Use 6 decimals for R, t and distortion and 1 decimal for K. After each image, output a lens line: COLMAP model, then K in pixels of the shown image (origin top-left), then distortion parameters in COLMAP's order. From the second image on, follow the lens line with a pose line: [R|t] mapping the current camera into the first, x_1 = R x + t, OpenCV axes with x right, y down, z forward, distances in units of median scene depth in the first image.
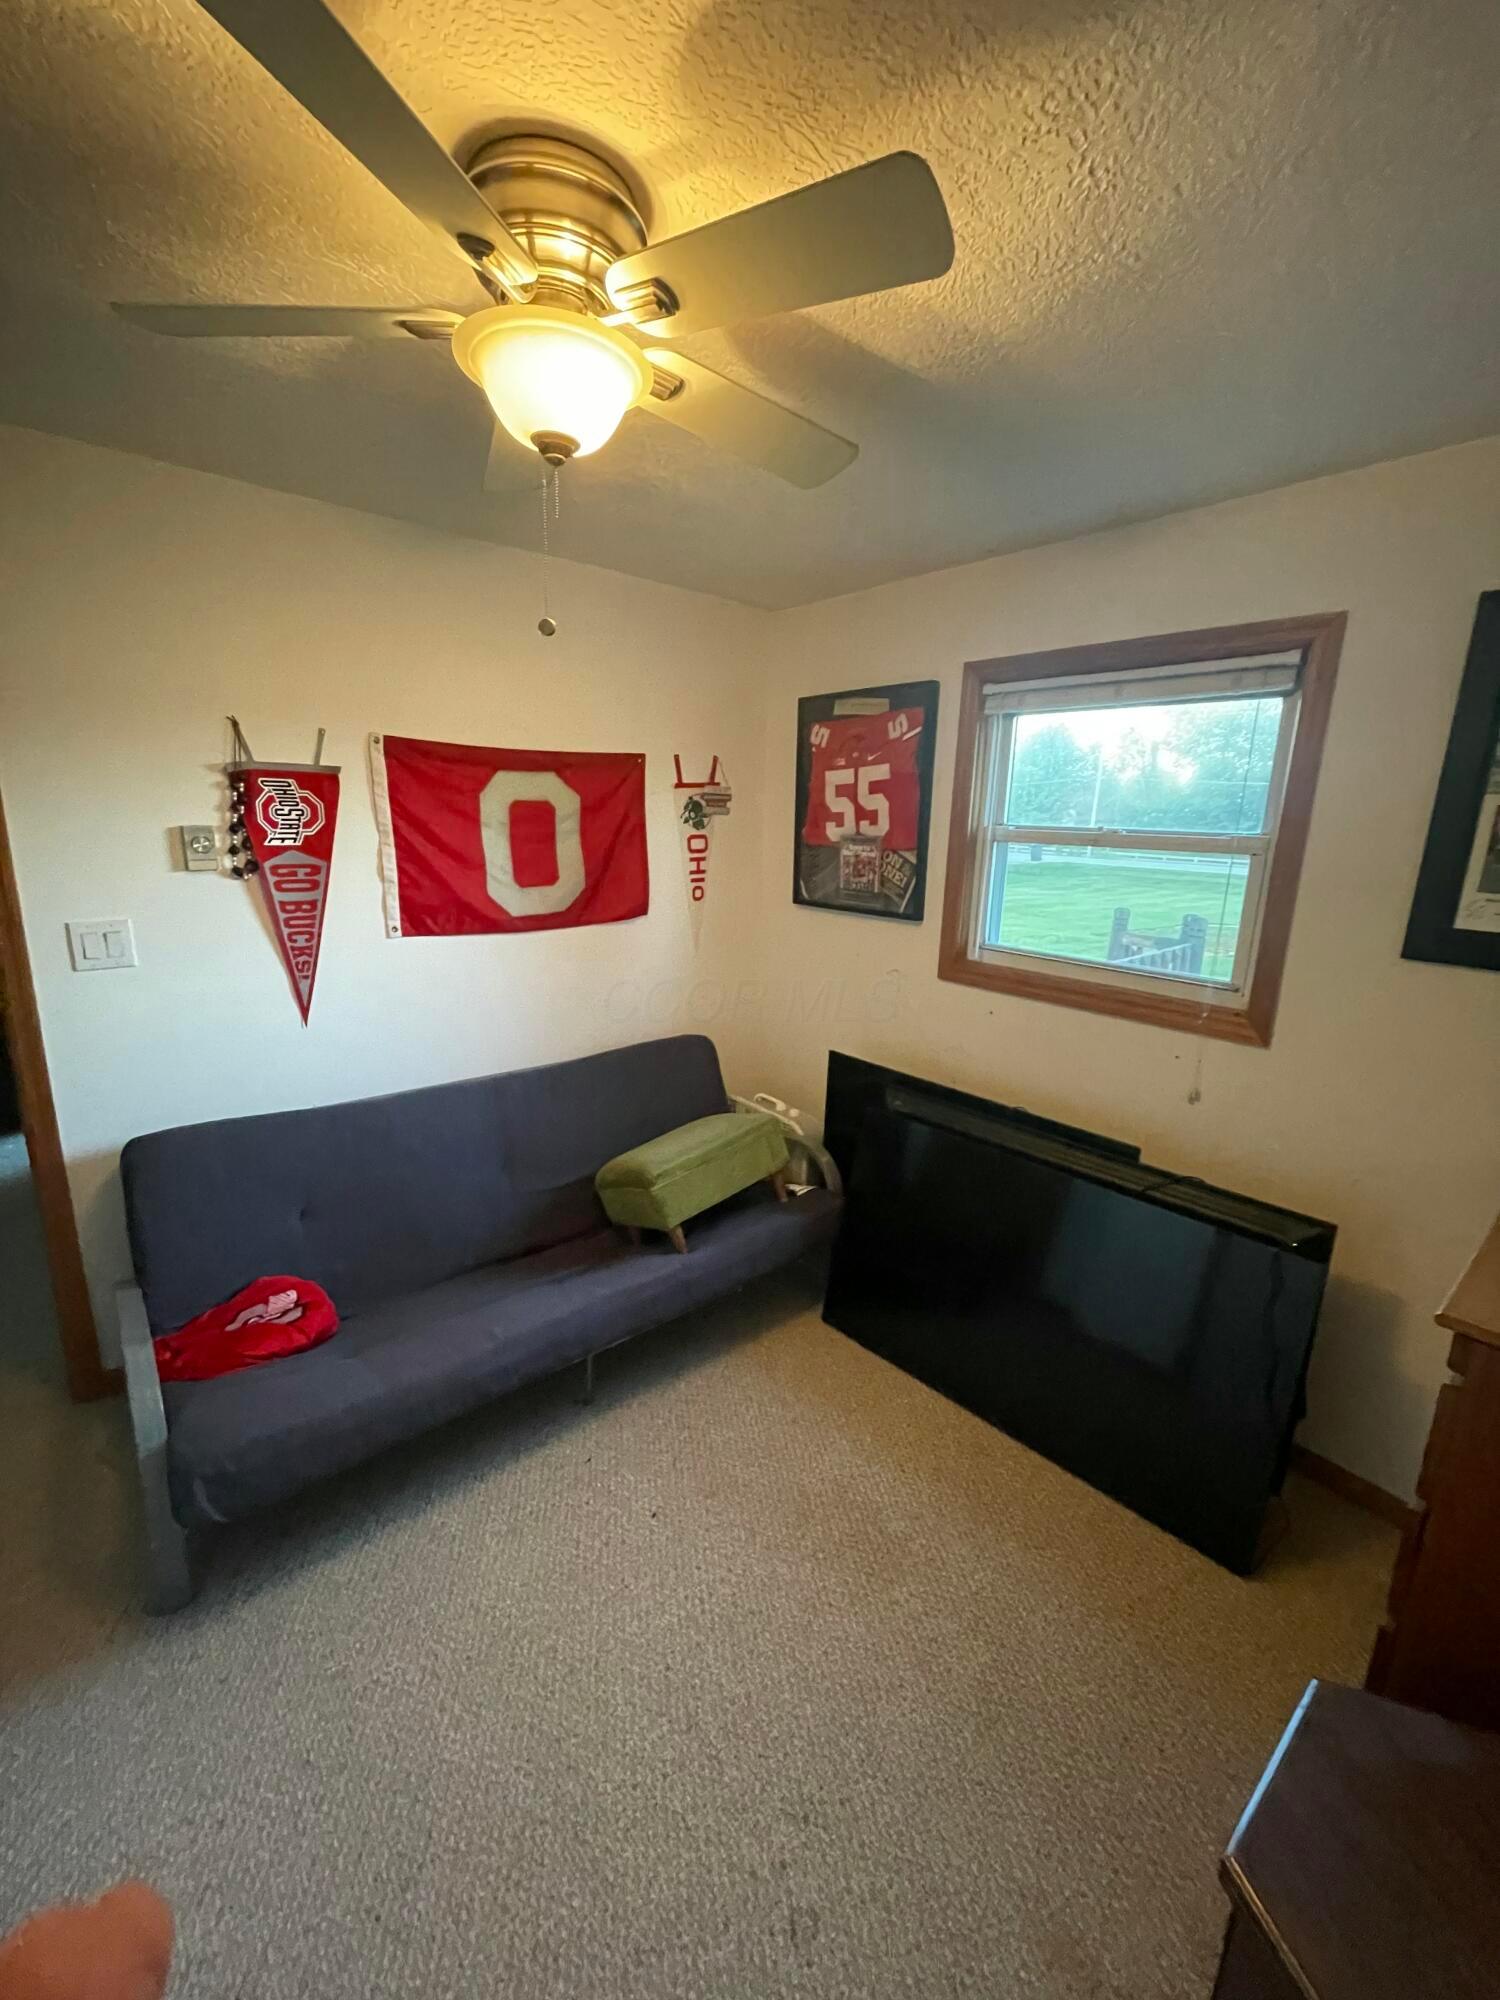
lens RADIAL K [[847.6, 0, 784.1], [0, 847.6, 1009.8], [0, 0, 1]] dist [0.001295, -0.000073]
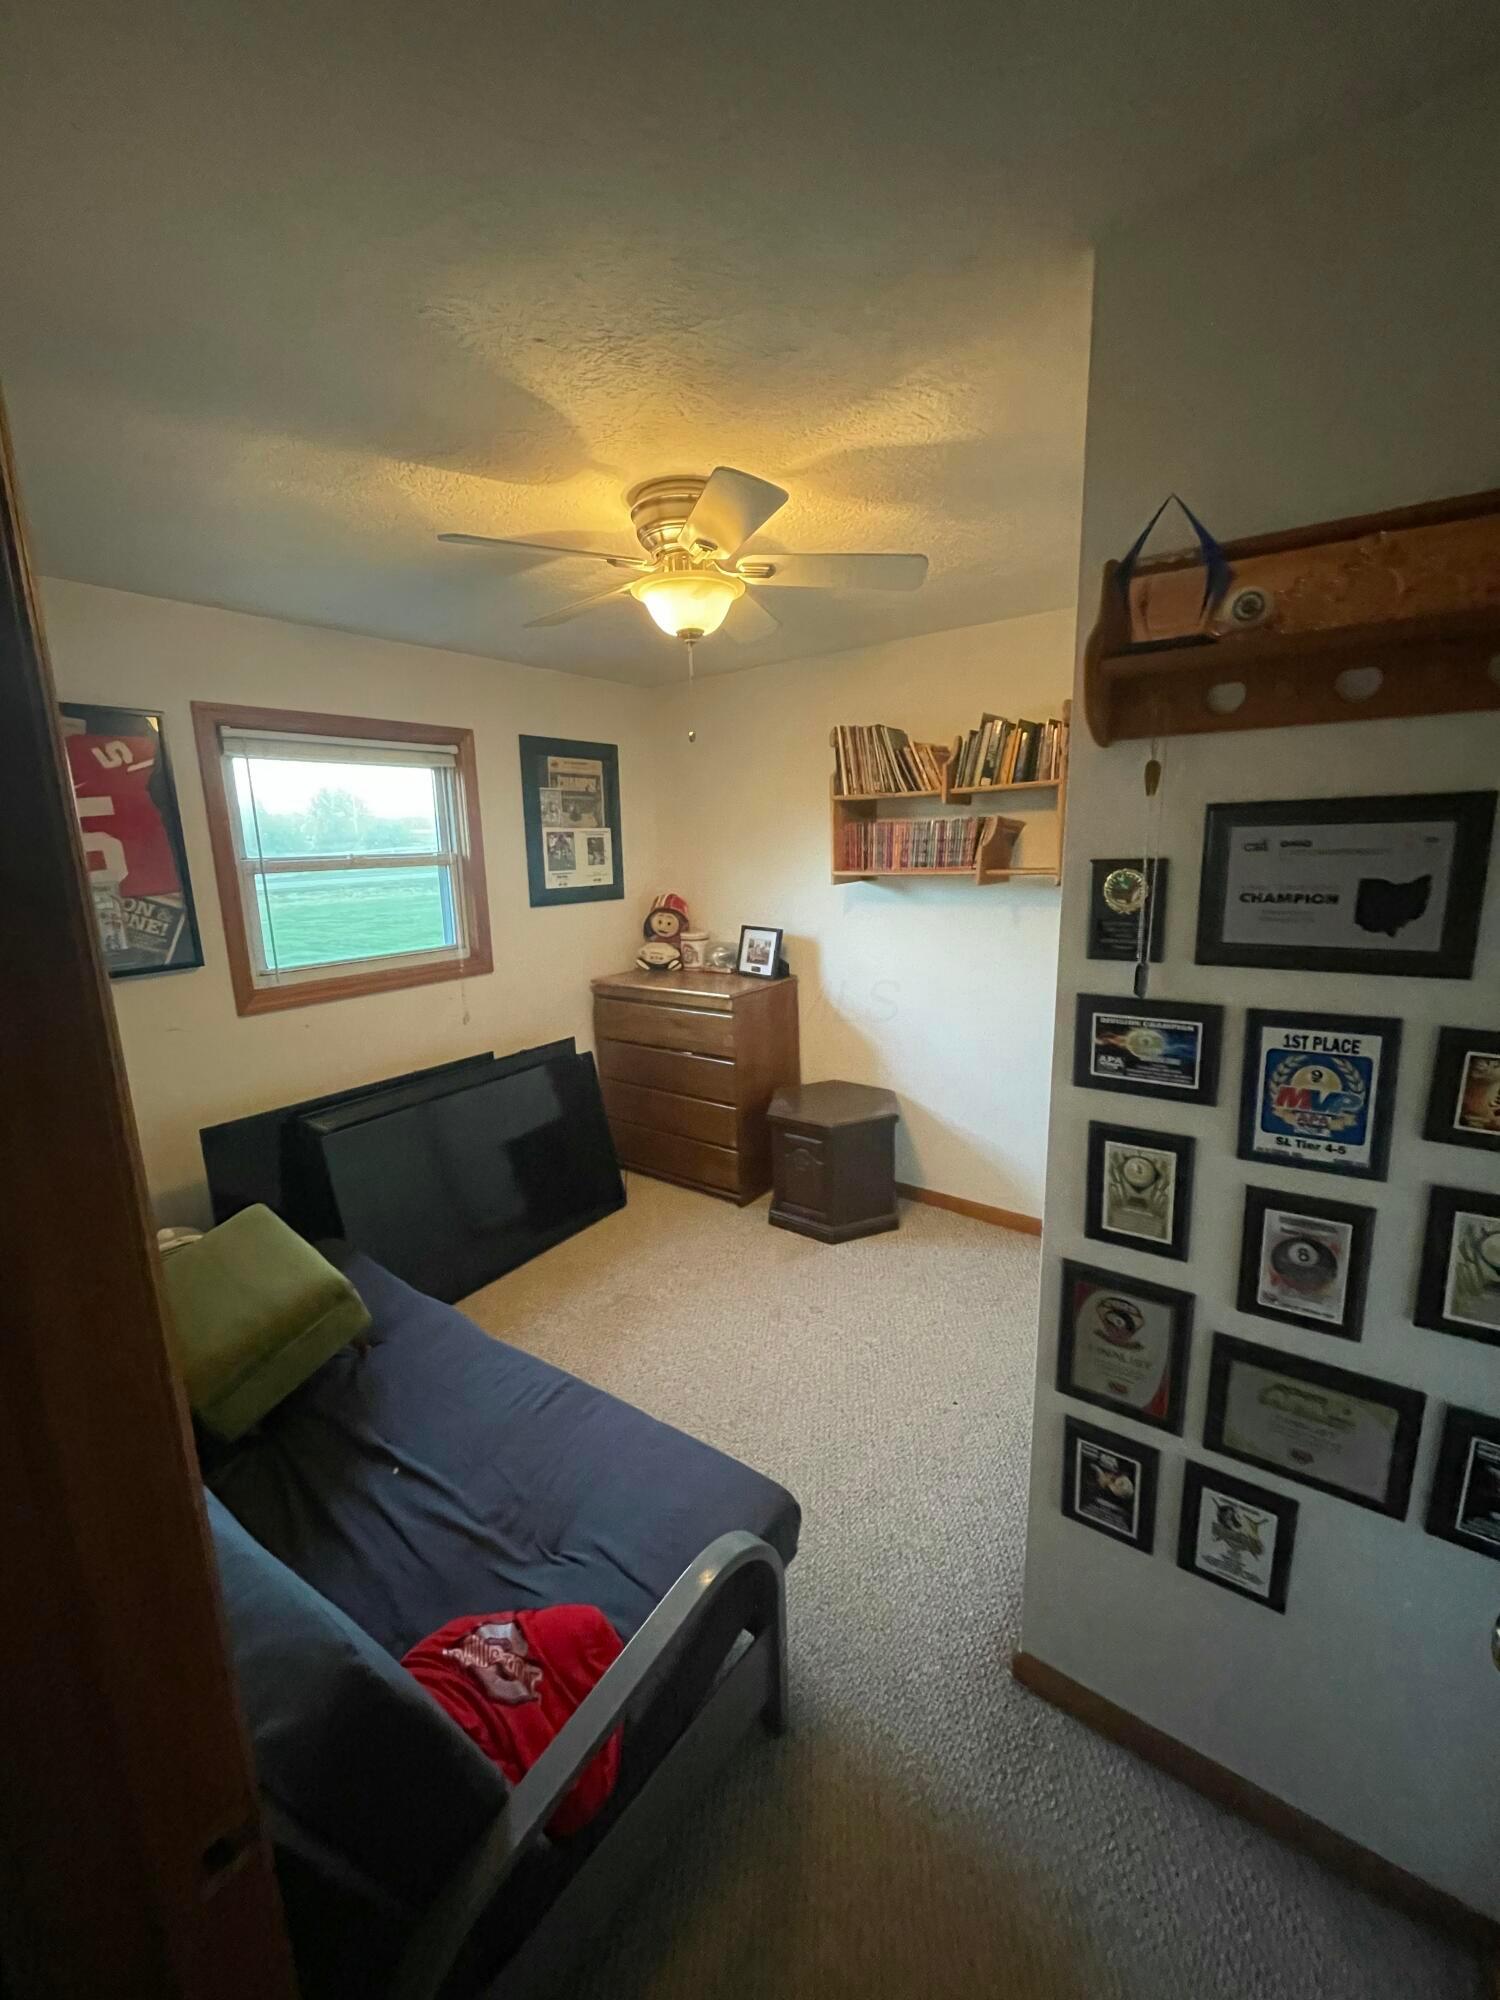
lens RADIAL K [[803.8, 0, 748.8], [0, 803.8, 999.8], [0, 0, 1]] dist [-0.000327, -0.000567]
pose [[-0.233674, -0.223676, 0.946238, -0.895173], [0.229483, 0.932999, 0.277217, -0.190470], [-0.944846, 0.281924, -0.166688, 0.630902]]
